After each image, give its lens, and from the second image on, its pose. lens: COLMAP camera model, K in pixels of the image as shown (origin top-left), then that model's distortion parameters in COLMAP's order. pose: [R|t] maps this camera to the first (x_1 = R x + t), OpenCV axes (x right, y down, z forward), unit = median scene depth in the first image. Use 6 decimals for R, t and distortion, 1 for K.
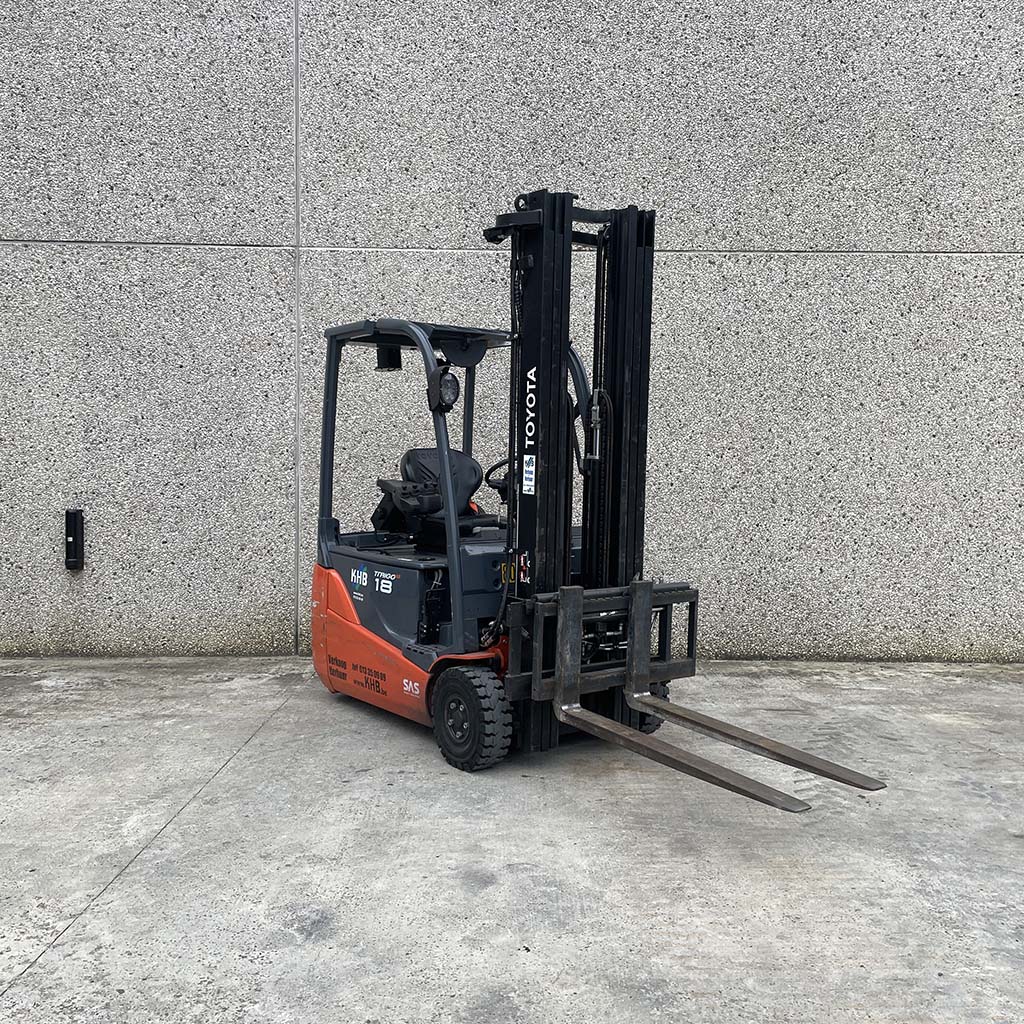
lens RADIAL K [[1036.9, 0, 517.4], [0, 1036.9, 500.0], [0, 0, 1]] dist [0.088333, -0.117069]
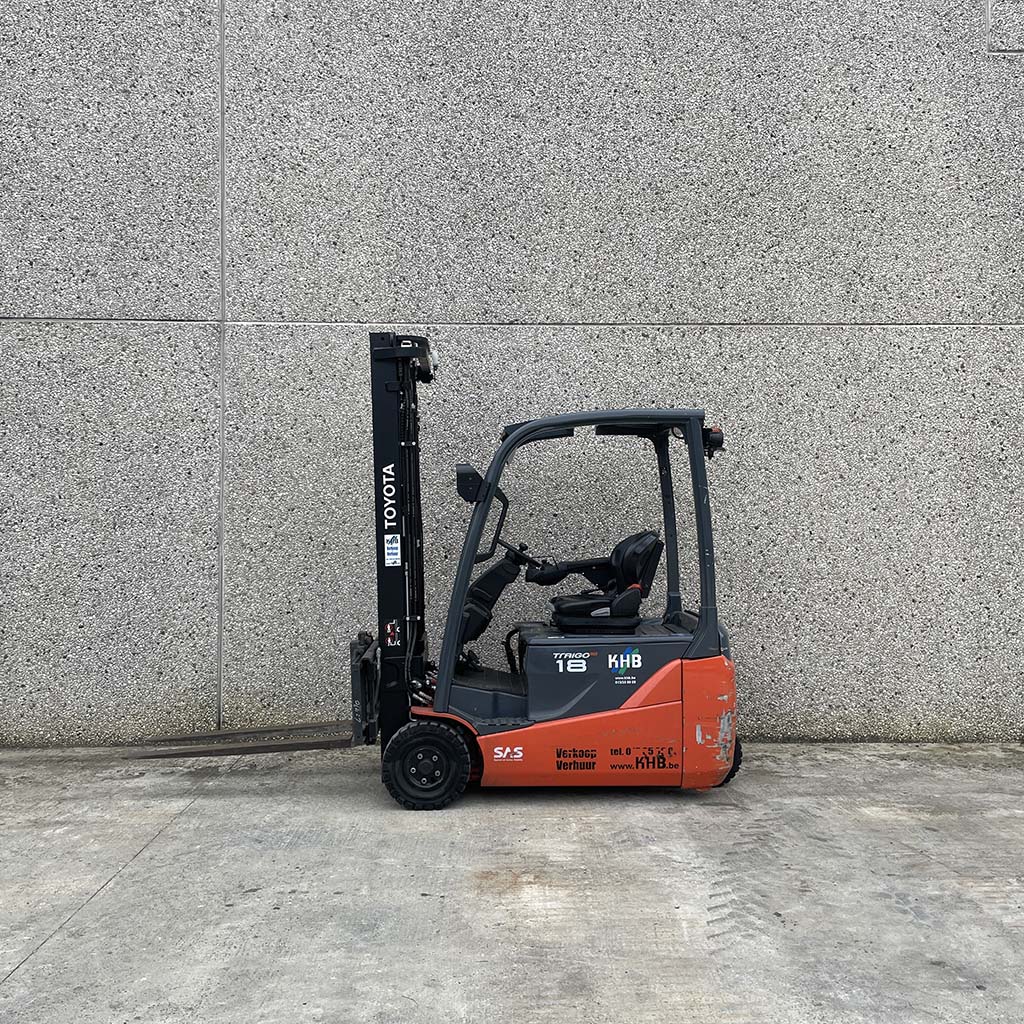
lens RADIAL K [[1035.4, 0, 519.9], [0, 1035.4, 497.7], [0, 0, 1]] dist [0.094138, -0.128209]
pose [[0.999855, -0.008093, 0.014962, 0.051713], [0.008788, 0.998854, -0.047046, -0.029049], [-0.014564, 0.047171, 0.998781, 0.027530]]
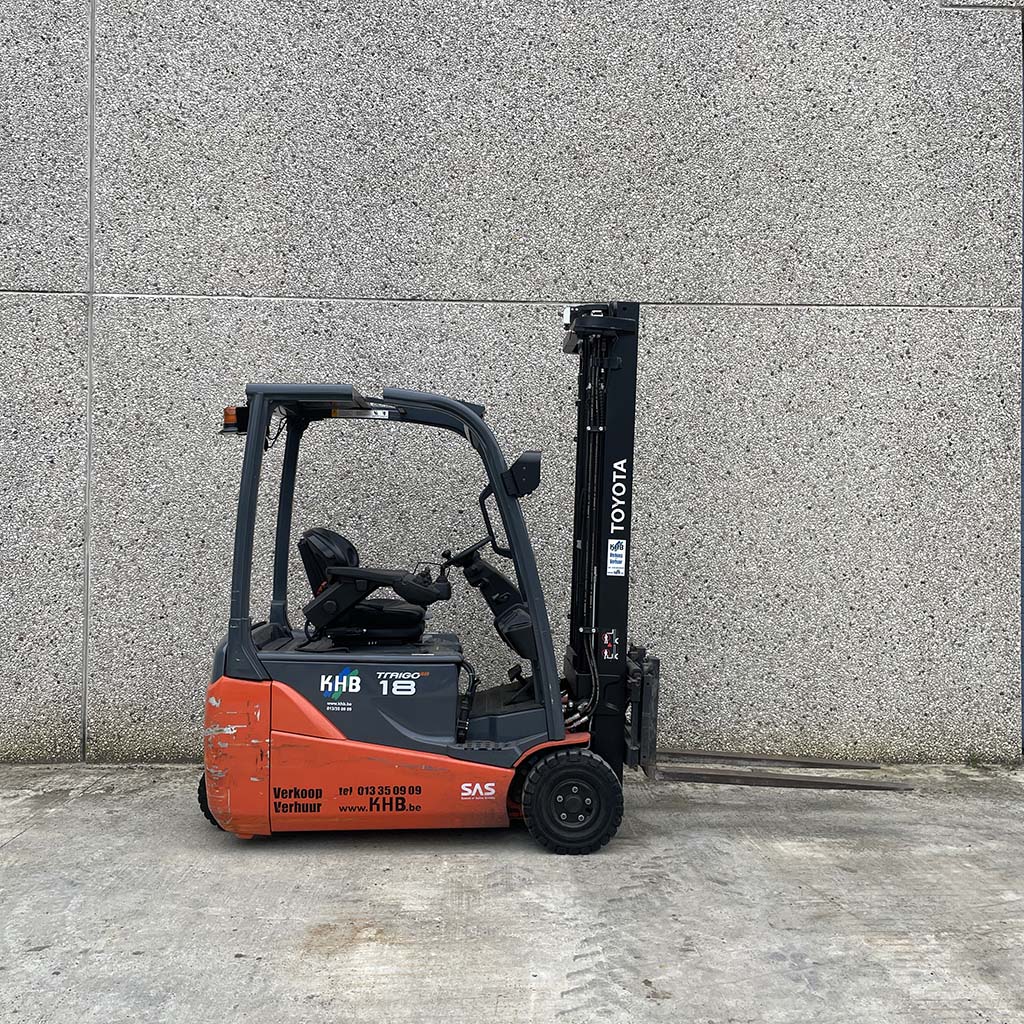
lens RADIAL K [[1036.8, 0, 517.3], [0, 1036.8, 505.3], [0, 0, 1]] dist [0.093547, -0.127824]
pose [[0.999682, -0.000298, 0.025202, 0.126034], [0.001291, 0.999223, -0.039405, -0.028755], [-0.025170, 0.039425, 0.998905, 0.115233]]
